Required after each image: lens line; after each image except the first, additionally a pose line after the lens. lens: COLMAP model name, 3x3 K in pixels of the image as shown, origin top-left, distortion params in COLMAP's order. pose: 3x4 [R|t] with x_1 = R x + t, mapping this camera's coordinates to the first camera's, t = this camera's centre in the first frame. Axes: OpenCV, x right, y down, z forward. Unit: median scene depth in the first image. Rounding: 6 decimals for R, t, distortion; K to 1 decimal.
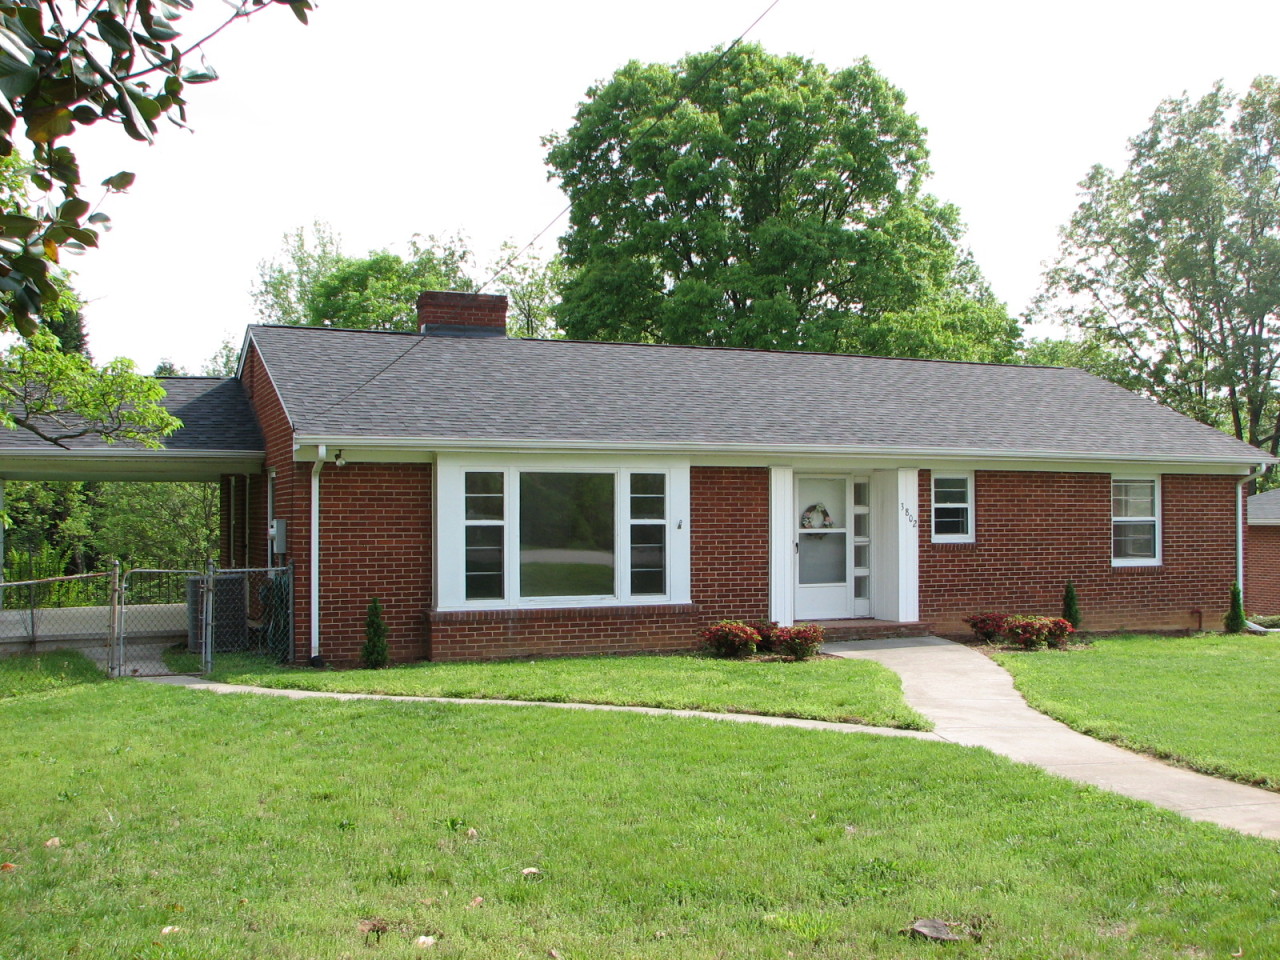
lens RADIAL K [[1393.5, 0, 681.0], [0, 1393.5, 485.2], [0, 0, 1]] dist [-0.101707, 0.019589]
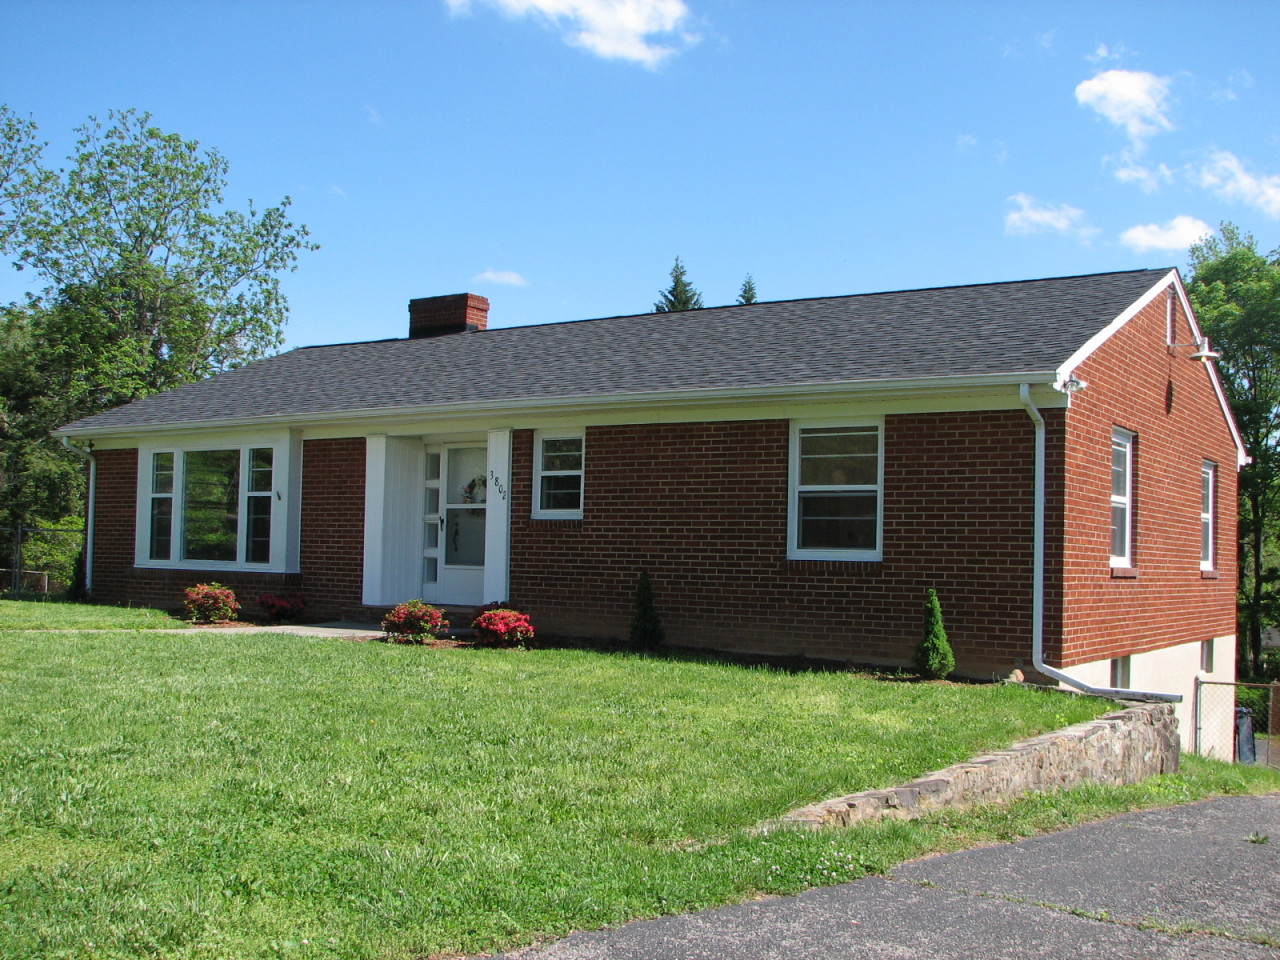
lens RADIAL K [[1389.1, 0, 641.7], [0, 1389.1, 506.3], [0, 0, 1]] dist [-0.102959, -0.006993]
pose [[0.506767, -0.017779, -0.861900, 0.948659], [-0.003695, 0.999733, -0.022795, 0.054314], [0.862075, 0.014737, 0.506566, 0.666988]]
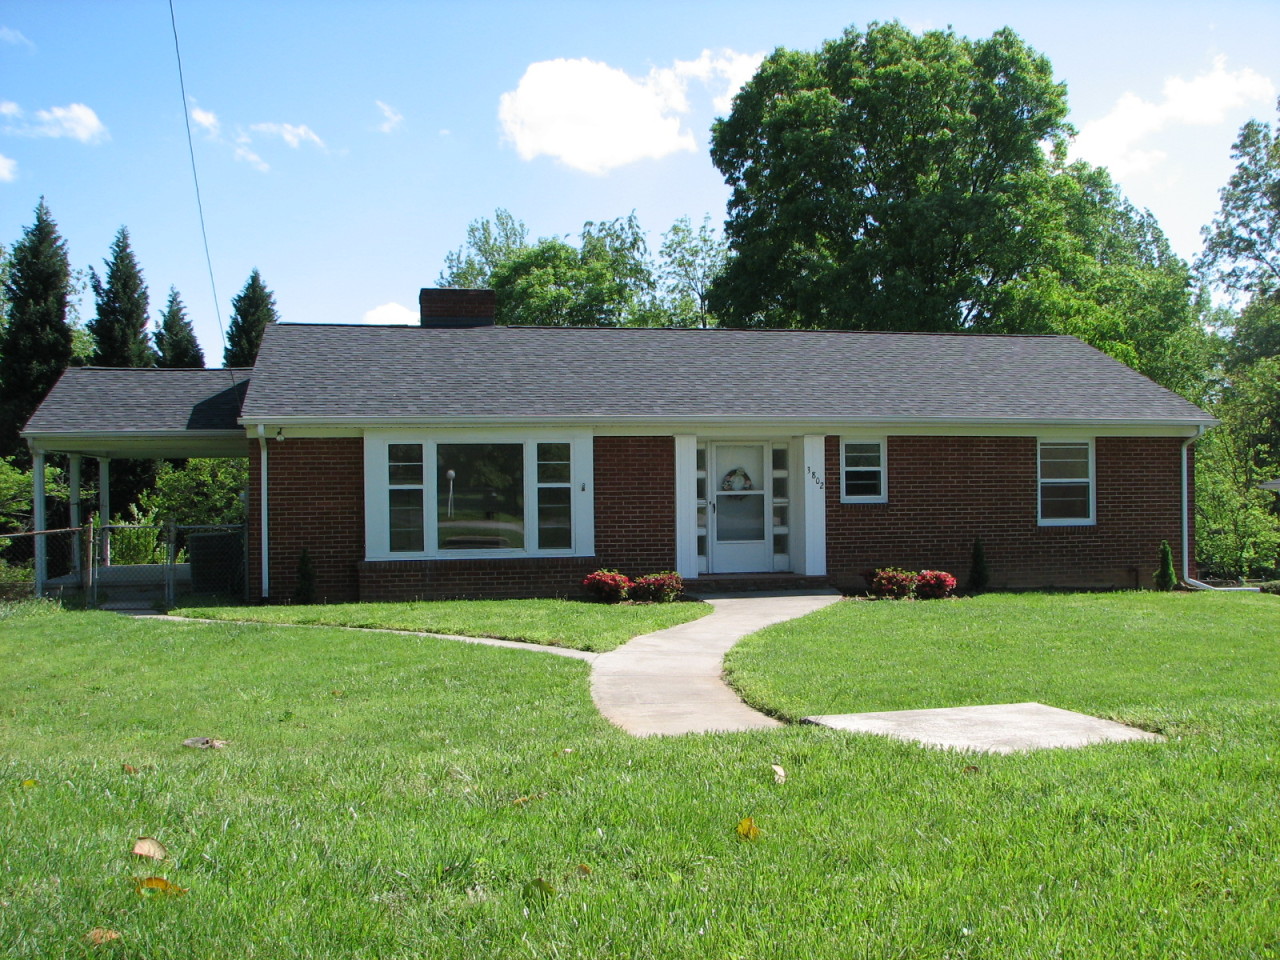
lens RADIAL K [[1389.1, 0, 641.7], [0, 1389.1, 506.3], [0, 0, 1]] dist [-0.102959, -0.006993]
pose [[0.974382, -0.005265, -0.224837, 0.282396], [0.012952, 0.999380, 0.032731, 0.006596], [0.224525, -0.034804, 0.973847, -0.094824]]
